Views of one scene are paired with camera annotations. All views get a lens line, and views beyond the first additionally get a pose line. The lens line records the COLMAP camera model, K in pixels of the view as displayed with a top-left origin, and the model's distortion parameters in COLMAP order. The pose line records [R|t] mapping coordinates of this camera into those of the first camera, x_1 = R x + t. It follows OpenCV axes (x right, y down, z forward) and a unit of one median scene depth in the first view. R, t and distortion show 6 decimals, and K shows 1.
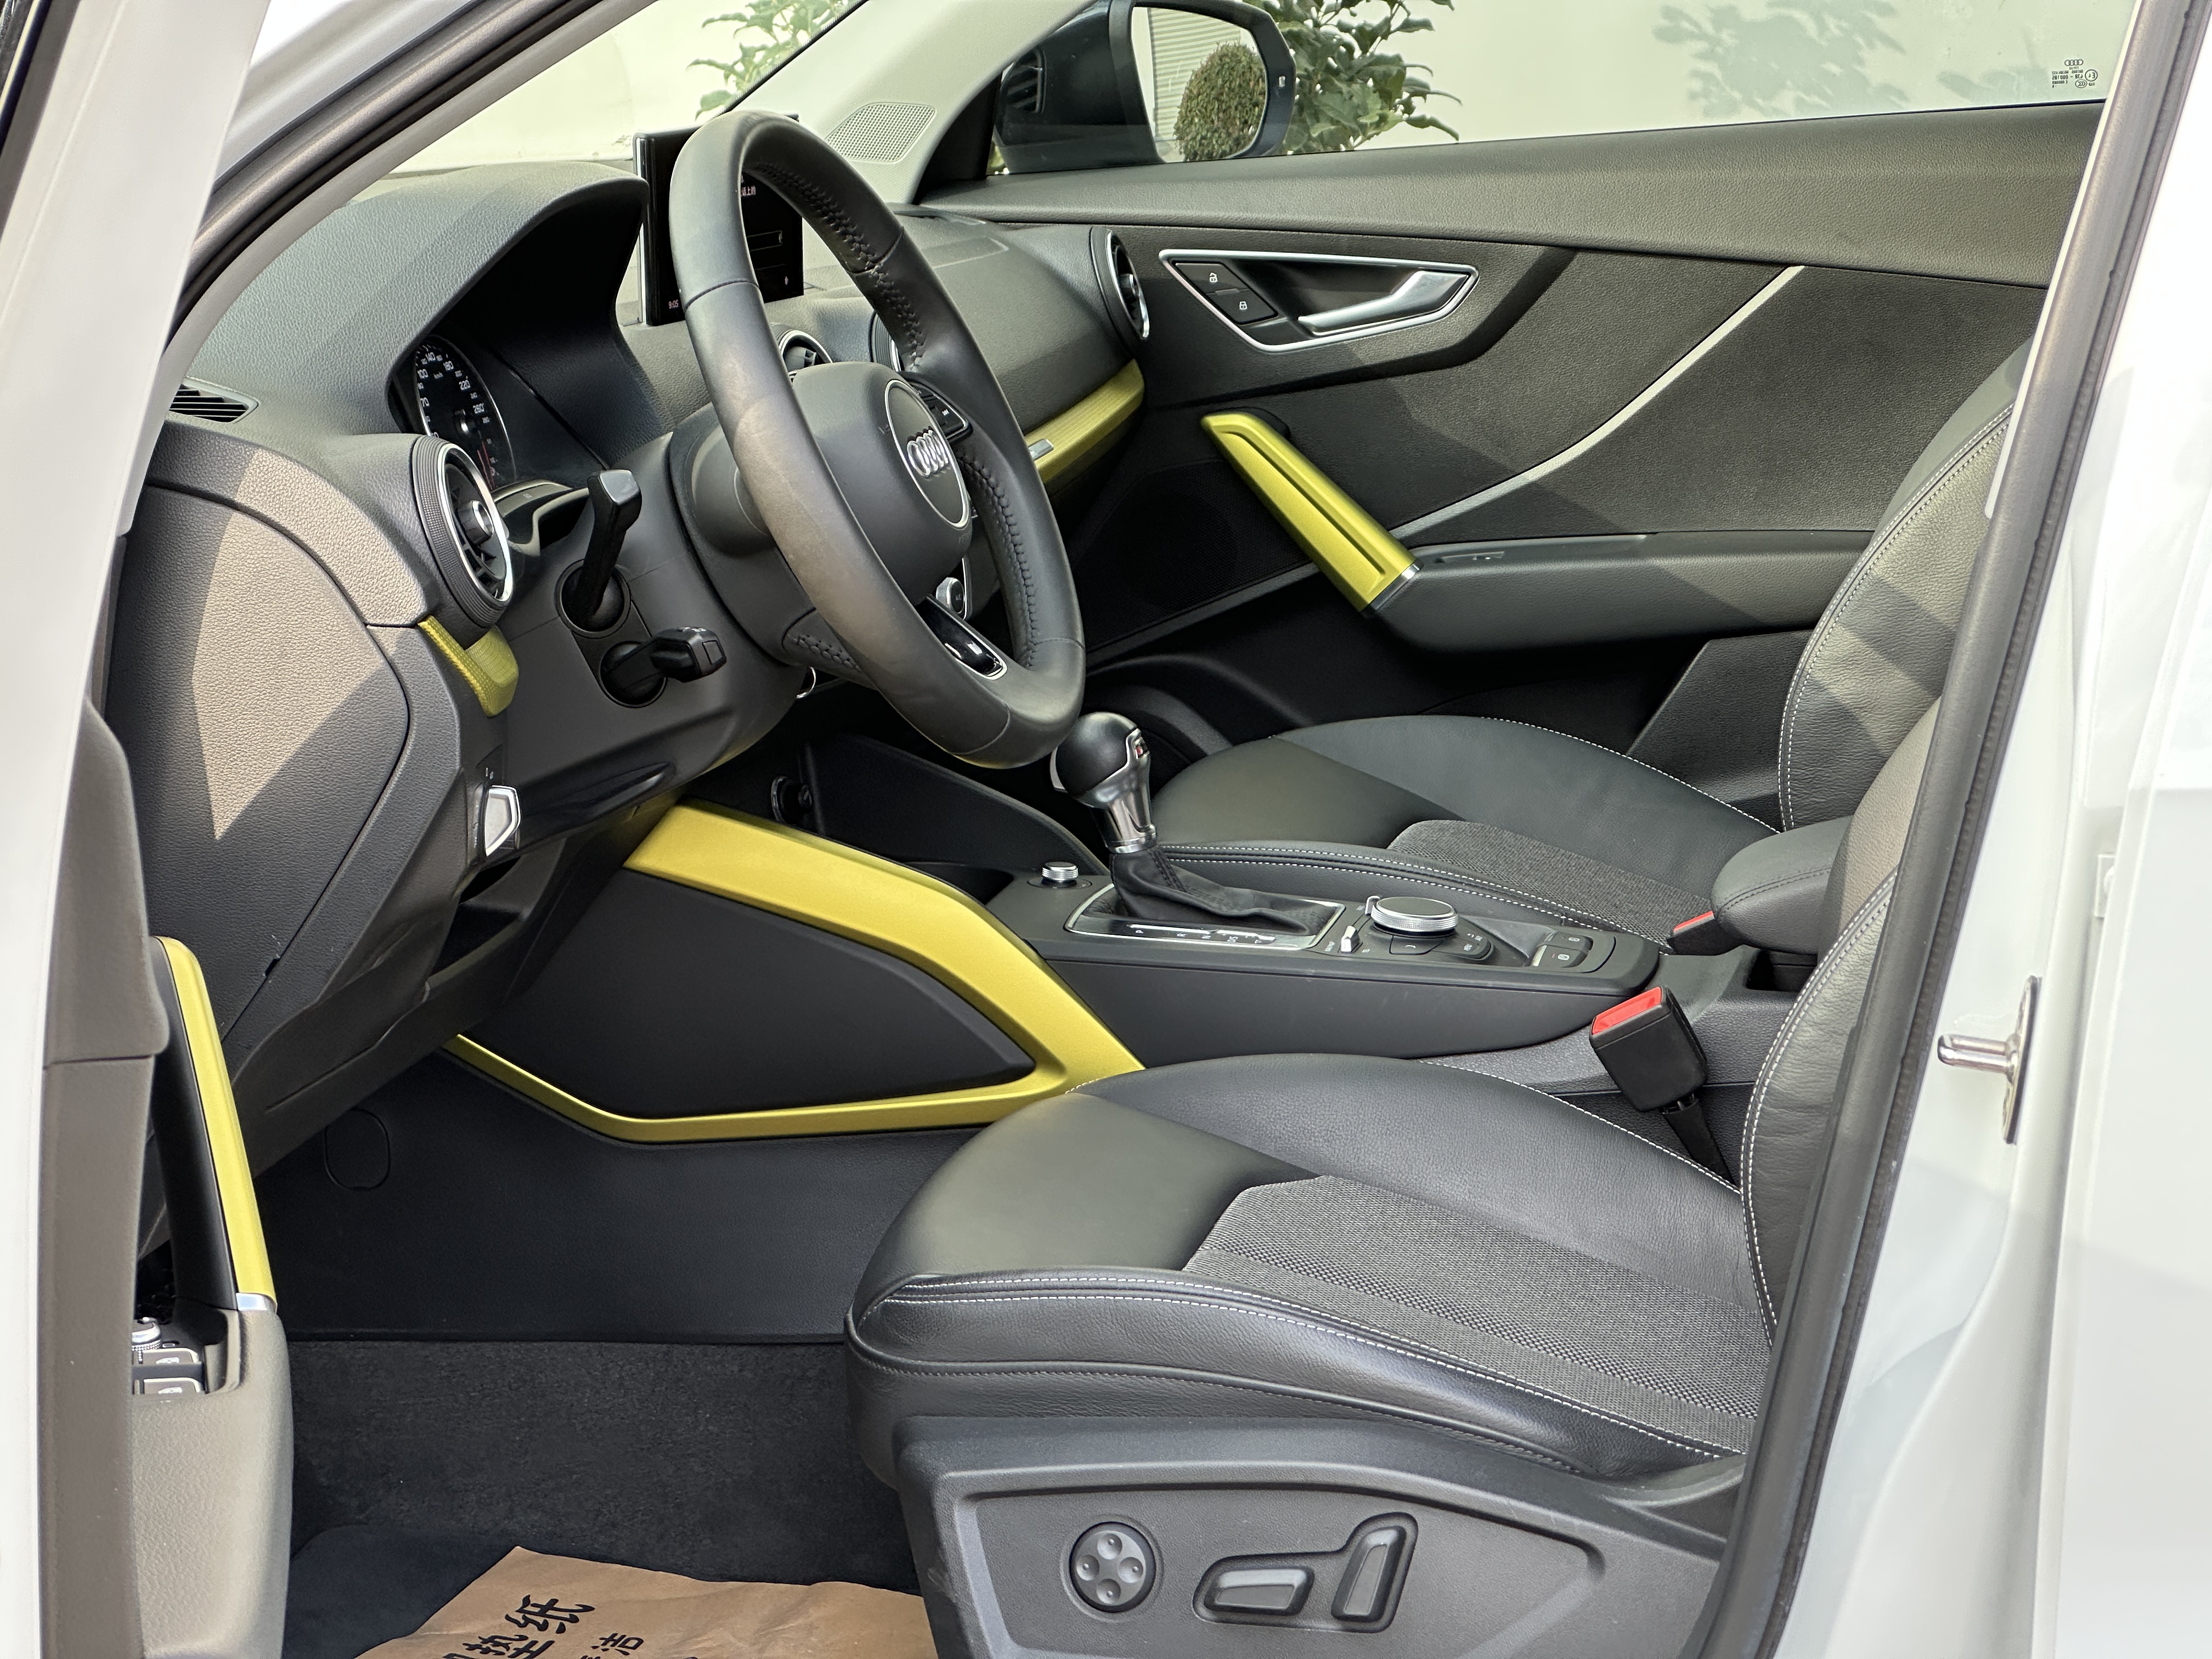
lens RADIAL K [[4923.9, 0, 1106.0], [0, 4923.9, 829.5], [0, 0, 1]] dist [-0.131737, 3.842903]
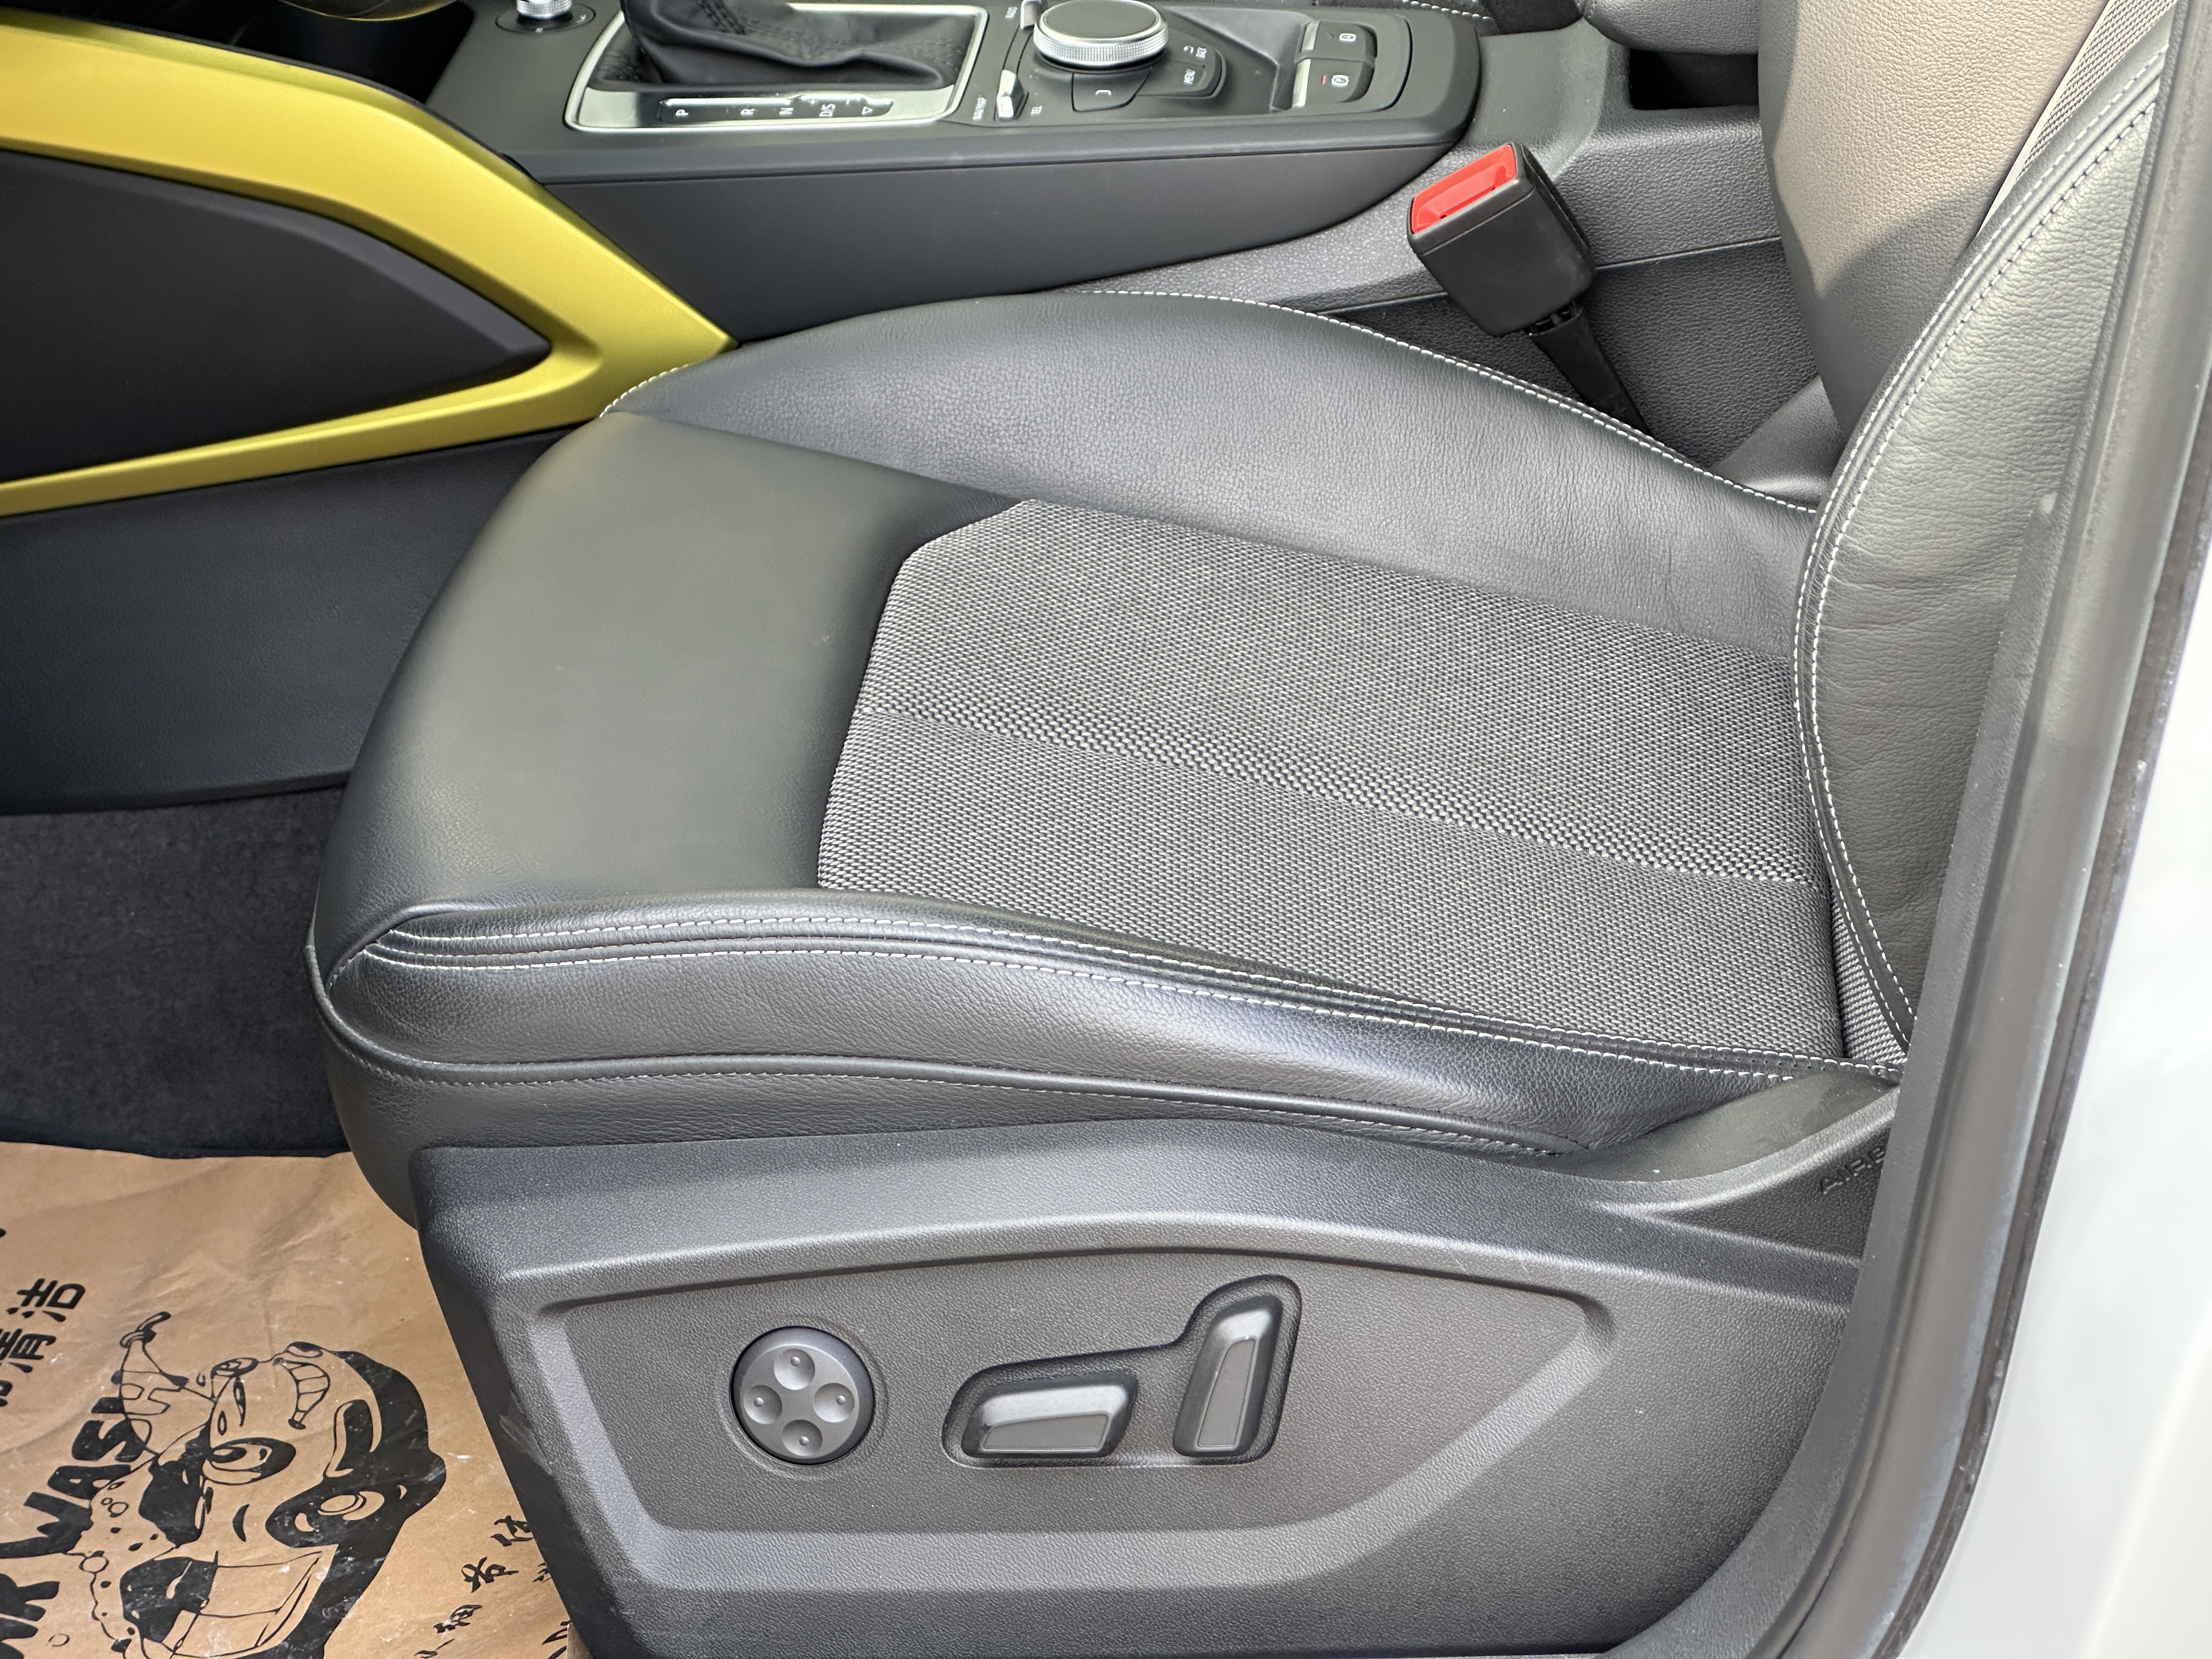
lens RADIAL K [[4923.9, 0, 1106.0], [0, 4923.9, 829.5], [0, 0, 1]] dist [-0.131737, 3.842903]
pose [[0.988517, -0.134760, 0.068360, 0.005648], [0.108953, 0.949110, 0.295497, -0.082322], [-0.104703, -0.284656, 0.952895, 0.394150]]
